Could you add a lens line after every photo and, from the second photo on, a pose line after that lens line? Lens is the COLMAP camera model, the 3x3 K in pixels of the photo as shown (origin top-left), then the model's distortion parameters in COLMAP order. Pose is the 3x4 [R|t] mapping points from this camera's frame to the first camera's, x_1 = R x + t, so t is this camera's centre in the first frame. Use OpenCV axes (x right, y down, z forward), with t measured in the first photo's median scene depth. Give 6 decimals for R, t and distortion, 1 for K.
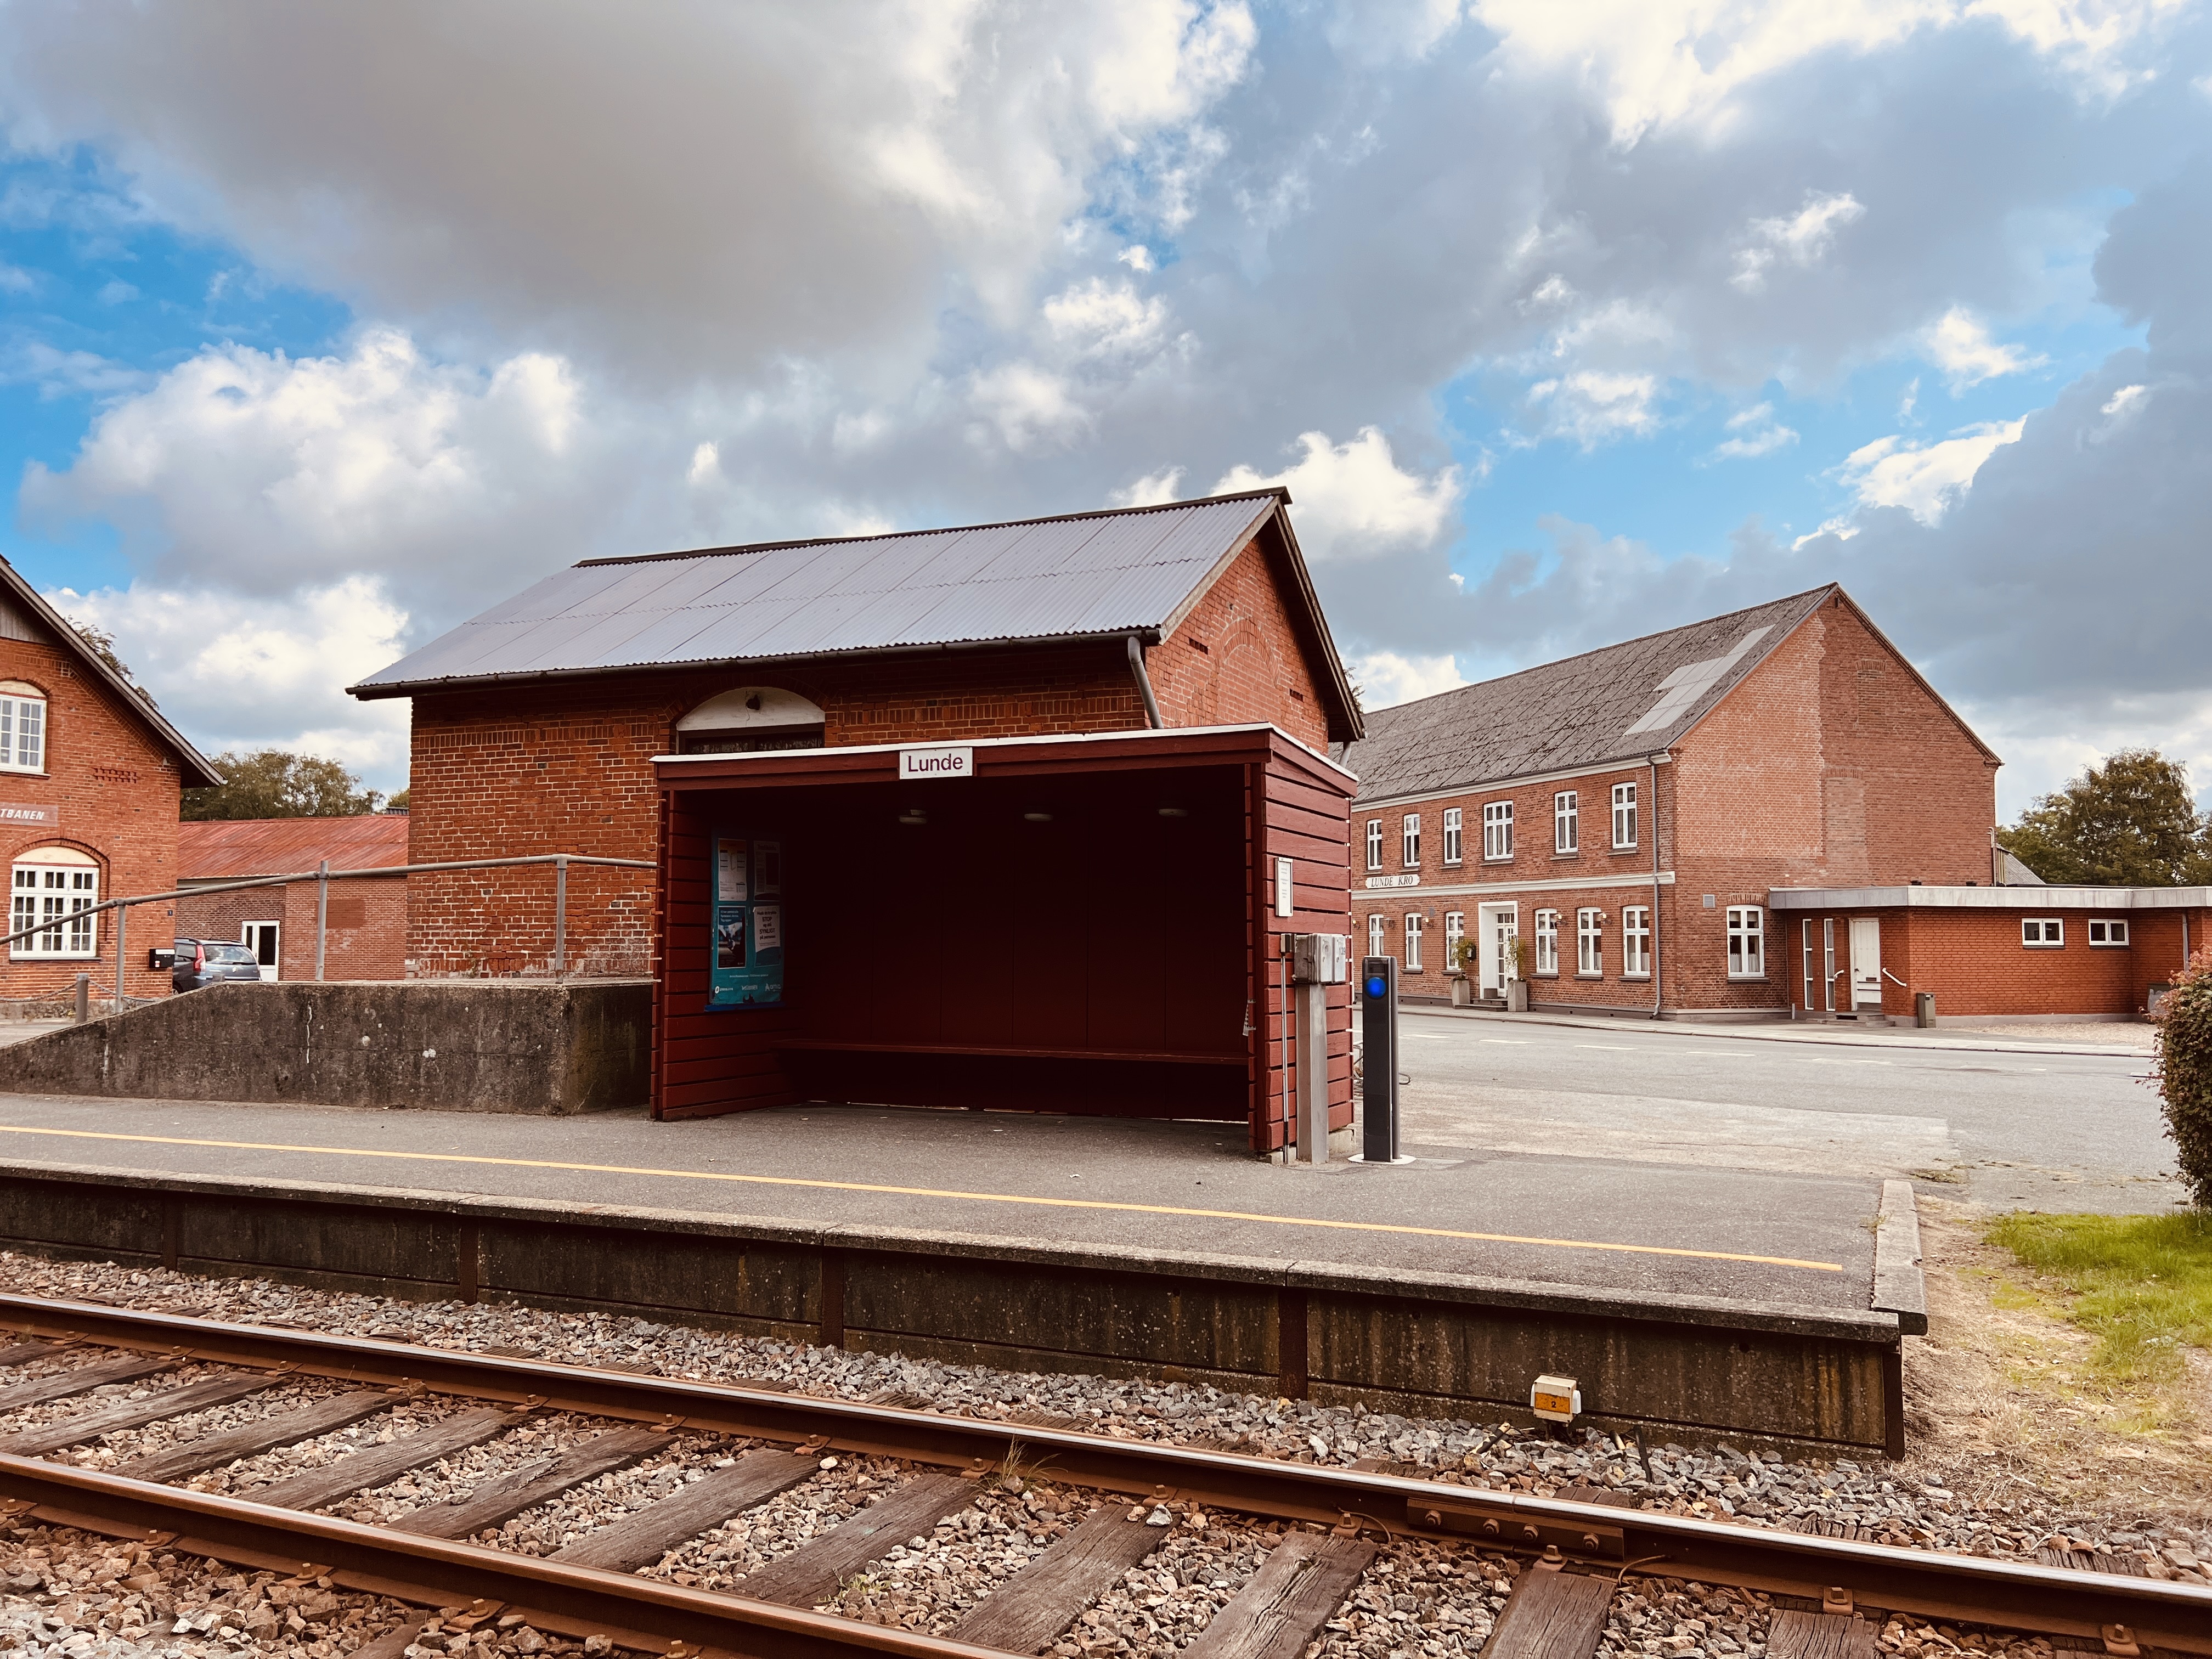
lens RADIAL K [[1651.5, 0, 1097.1], [0, 1651.5, 848.2], [0, 0, 1]] dist [0.070438, -0.080488]
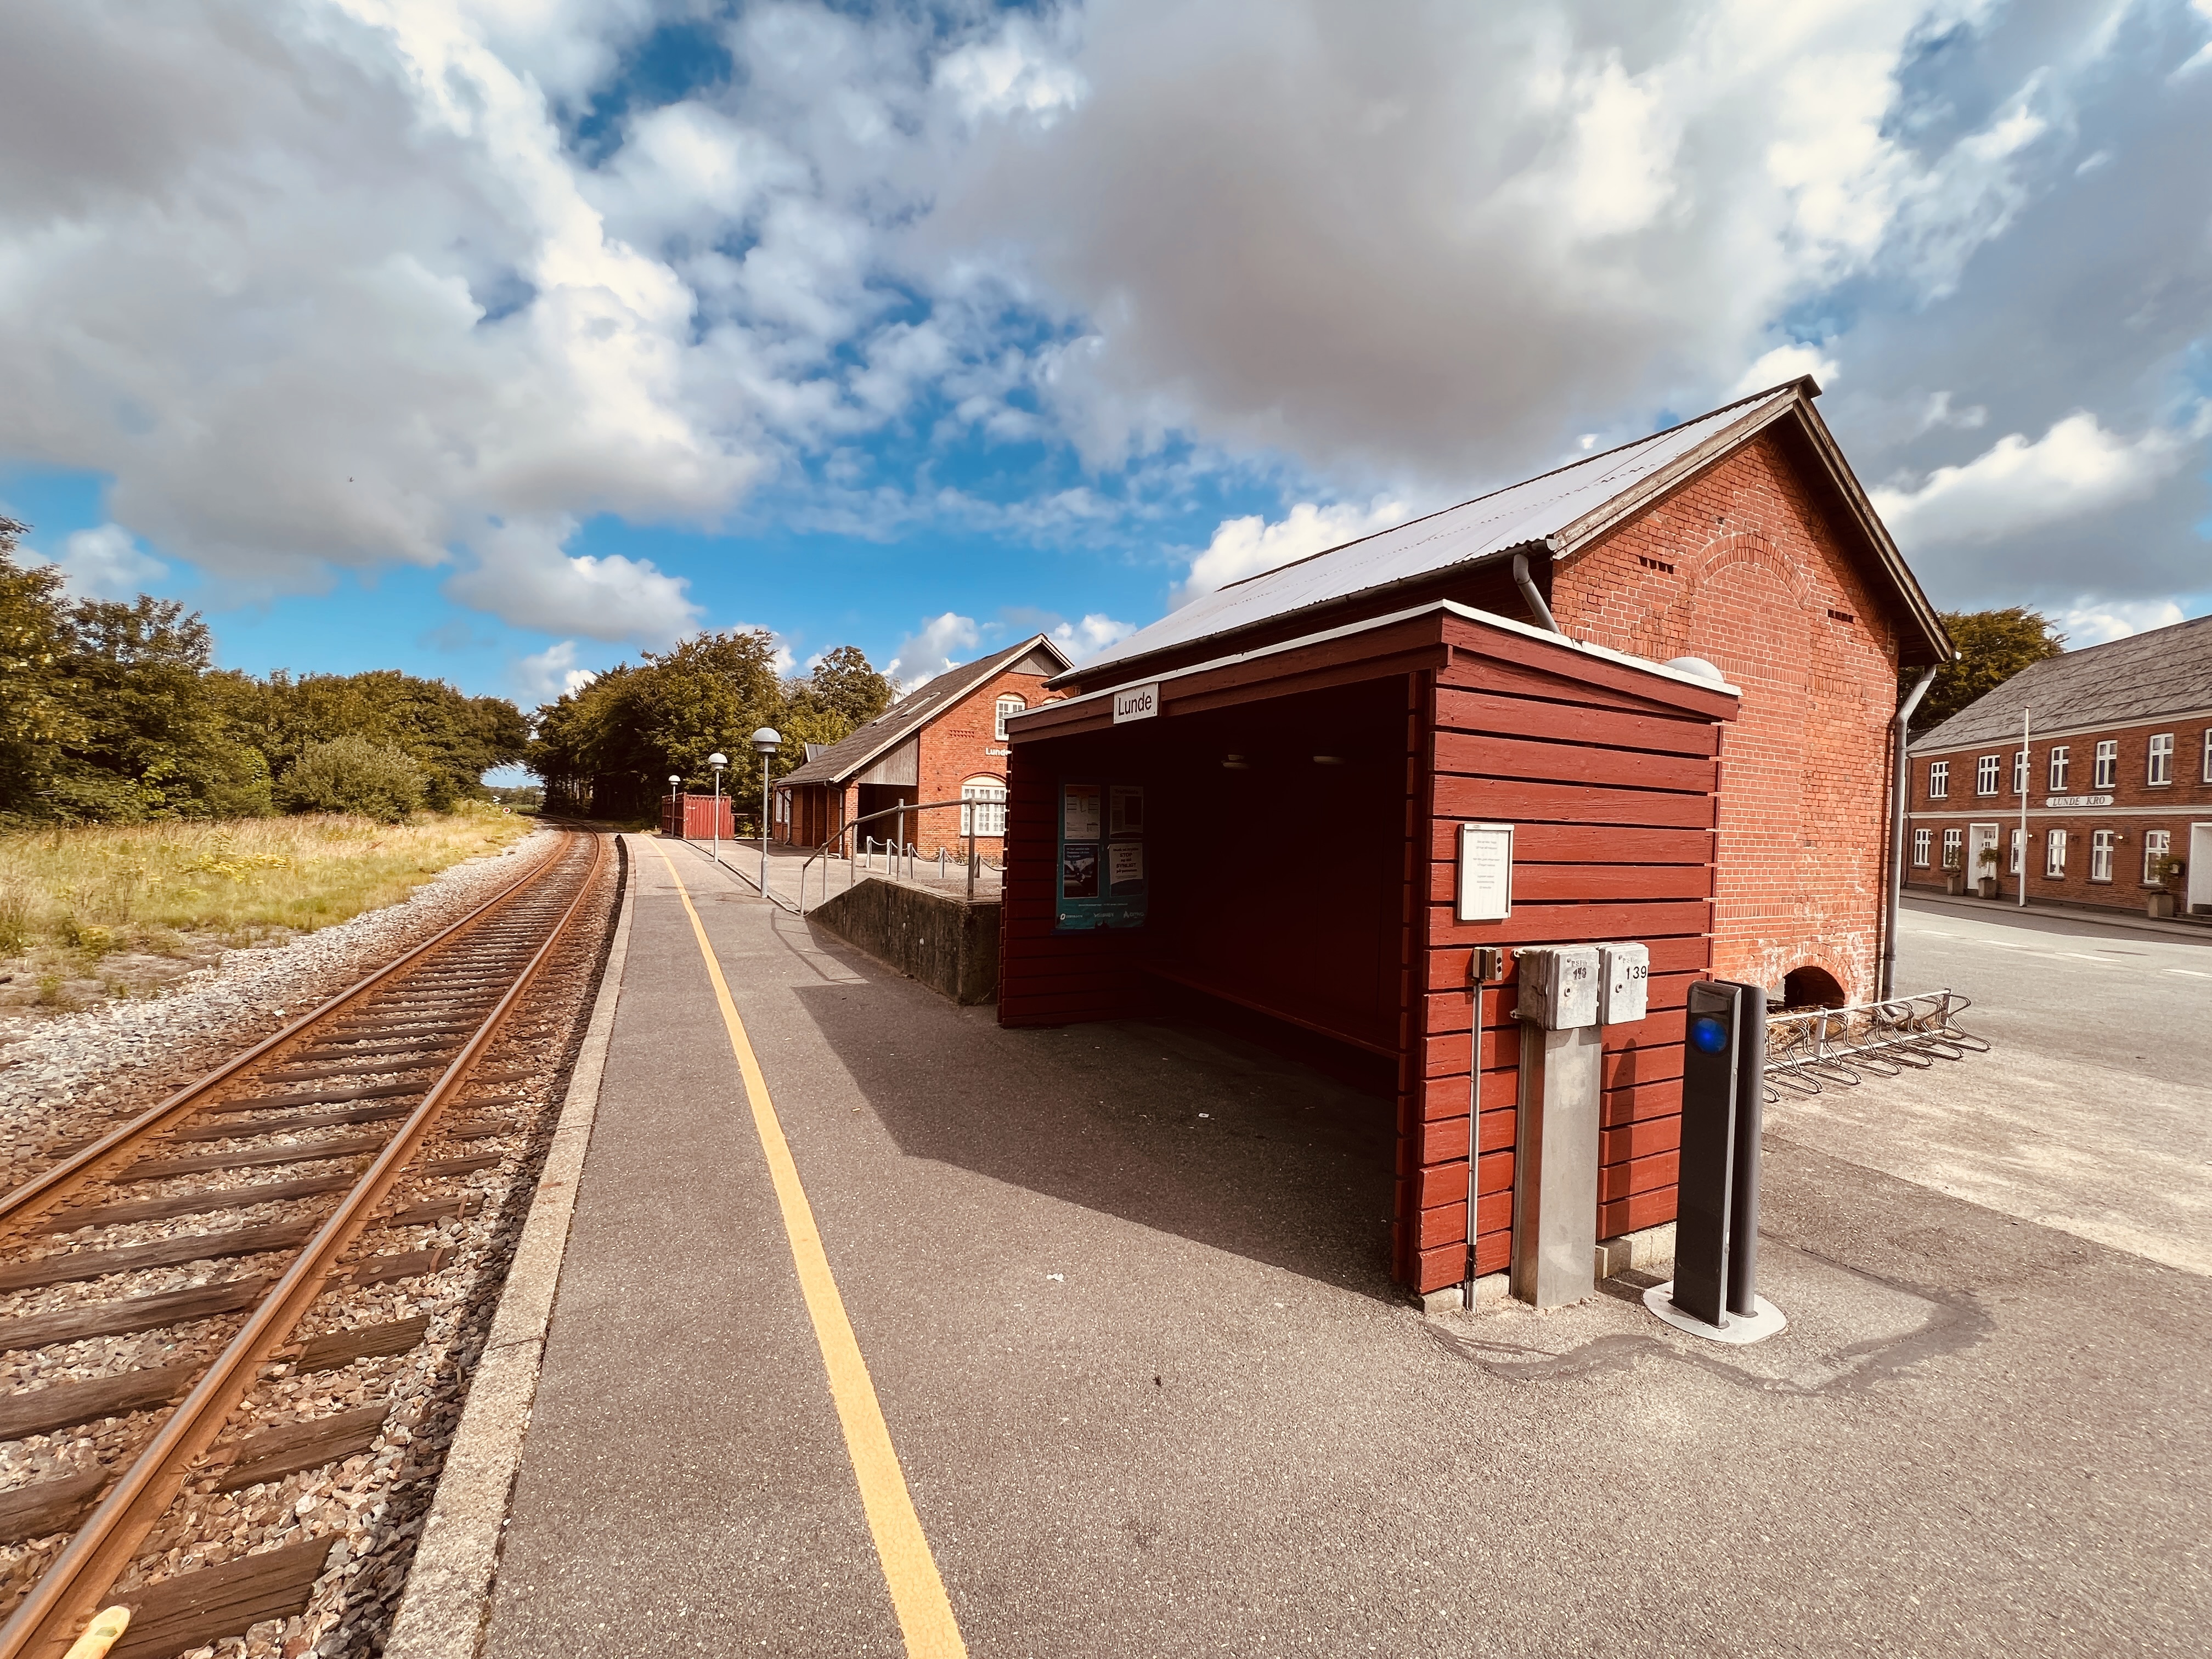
lens RADIAL K [[882.0, 0, 1107.7], [0, 882.0, 829.5], [0, 0, 1]] dist [-0.004901, -0.000750]
pose [[0.778171, 0.029607, -0.627354, 0.123333], [0.009593, 0.998211, 0.059007, -0.007370], [0.627979, -0.051936, 0.776495, 0.389272]]
